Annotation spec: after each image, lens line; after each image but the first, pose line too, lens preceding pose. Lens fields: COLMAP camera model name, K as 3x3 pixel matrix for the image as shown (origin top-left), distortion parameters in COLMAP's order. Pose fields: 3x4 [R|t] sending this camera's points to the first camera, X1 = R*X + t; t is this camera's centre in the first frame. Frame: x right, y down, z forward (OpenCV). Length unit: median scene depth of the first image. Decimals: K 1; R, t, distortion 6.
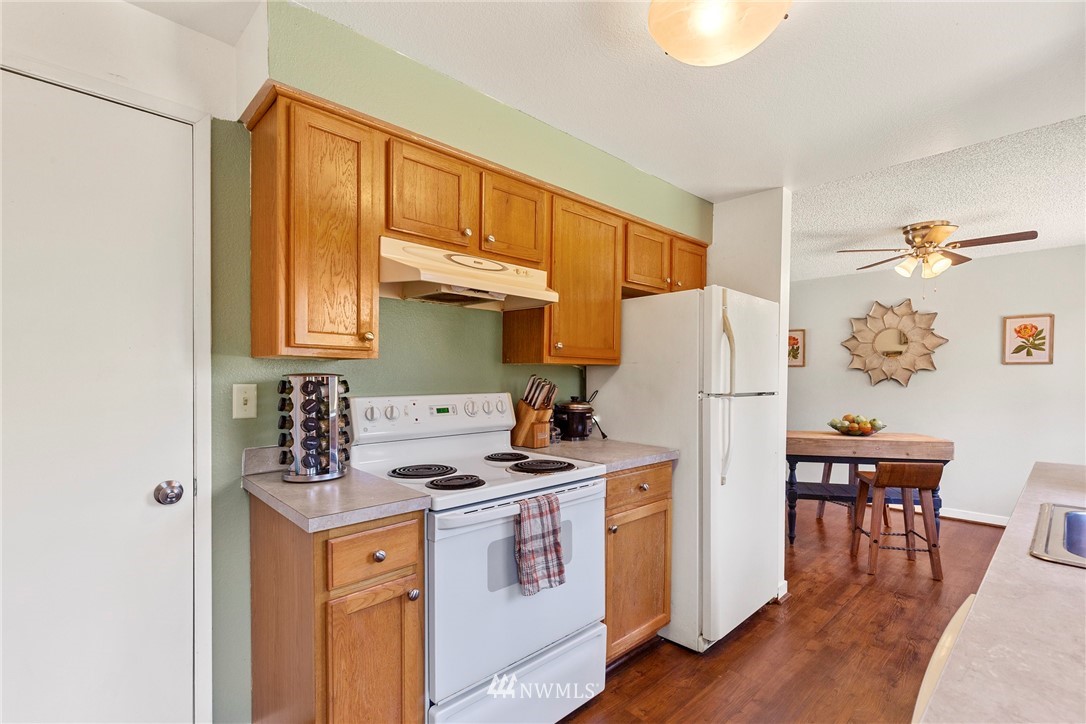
lens RADIAL K [[505.5, 0, 542.3], [0, 505.5, 381.3], [0, 0, 1]] dist [0.000864, 0.000020]
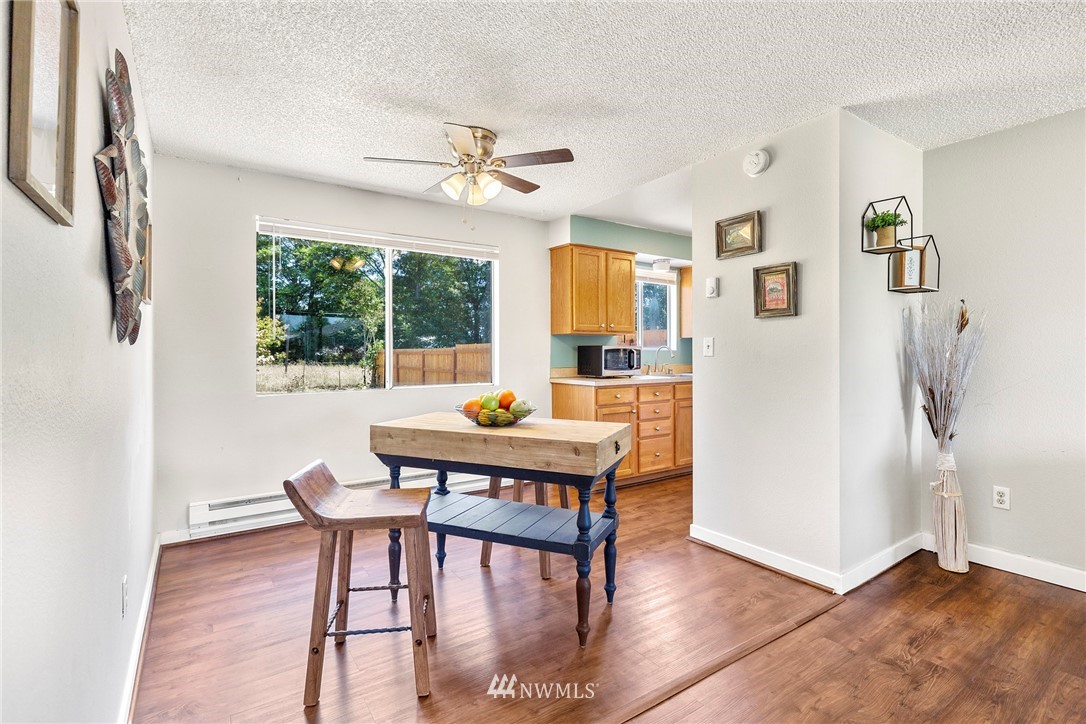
lens RADIAL K [[512.8, 0, 545.1], [0, 512.8, 356.0], [0, 0, 1]] dist [-0.000040, 0.000048]
pose [[-0.986994, -0.004427, 0.160694, 0.390998], [-0.000969, 0.999766, 0.021593, 0.010892], [-0.160752, 0.021156, -0.986768, 1.343763]]
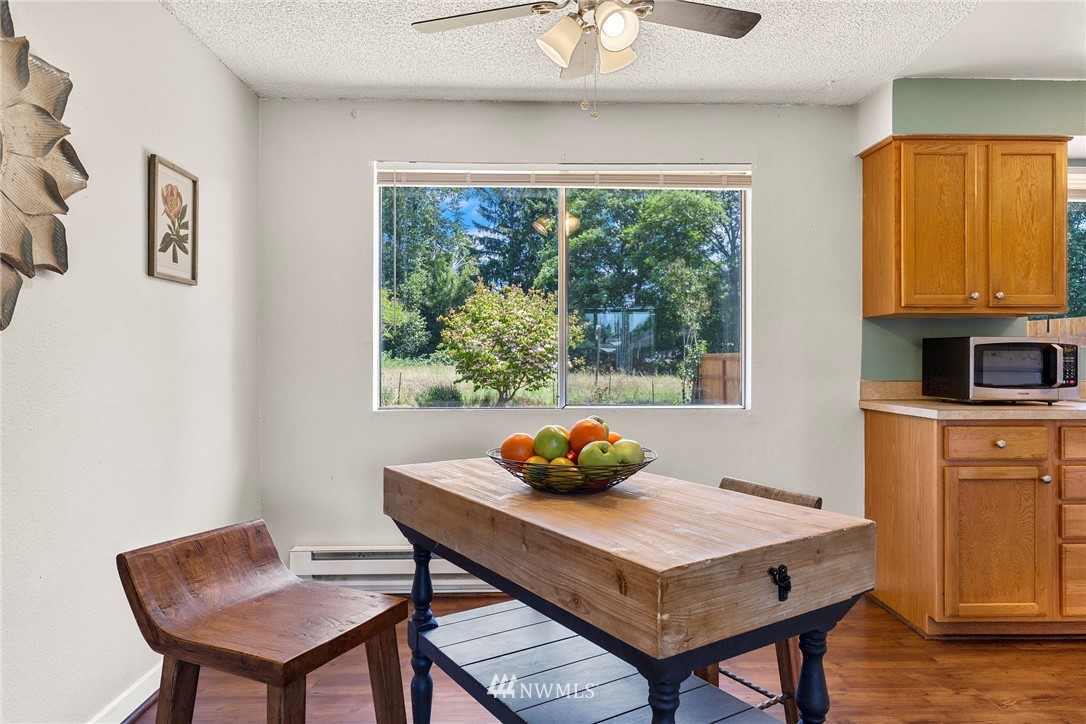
lens RADIAL K [[700.4, 0, 544.3], [0, 700.4, 359.9], [0, 0, 1]] dist [0.000813, -0.001778]
pose [[-0.740216, -0.006015, 0.672342, 0.298740], [0.004751, 0.999888, 0.014177, 0.022402], [-0.672353, 0.013688, -0.740104, 1.109507]]
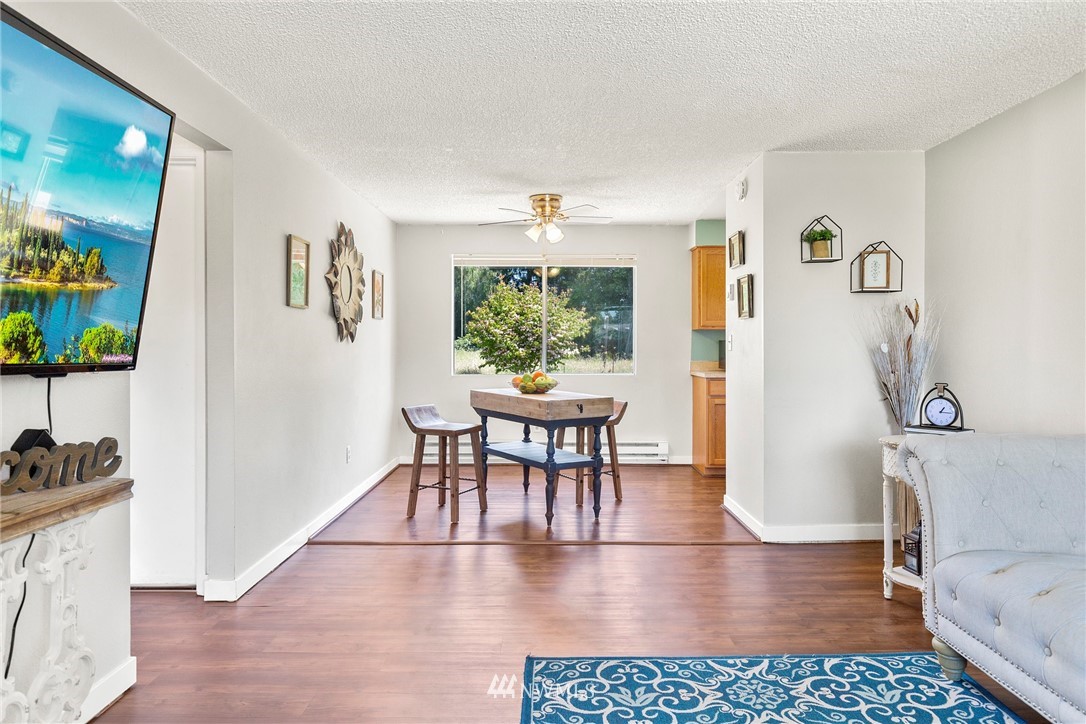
lens RADIAL K [[700.4, 0, 548.5], [0, 700.4, 348.1], [0, 0, 1]] dist [0.003725, -0.000526]
pose [[-0.724836, -0.008855, 0.688865, -0.248047], [0.003892, 0.999849, 0.016948, 0.002459], [-0.688910, 0.014966, -0.724692, 1.621216]]
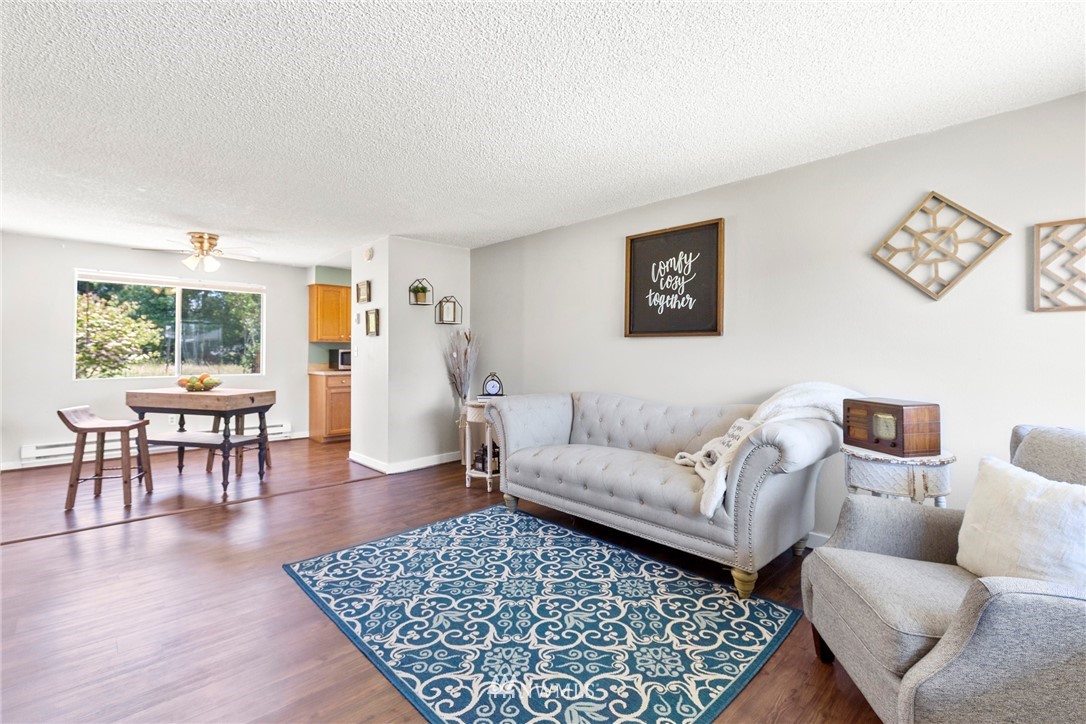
lens RADIAL K [[494.4, 0, 547.0], [0, 494.4, 348.0], [0, 0, 1]] dist [0.000099, -0.000111]
pose [[-0.999956, -0.008809, -0.003251, -0.157098], [-0.008820, 0.999956, 0.003205, -0.002270], [0.003223, 0.003233, -0.999990, 1.818337]]
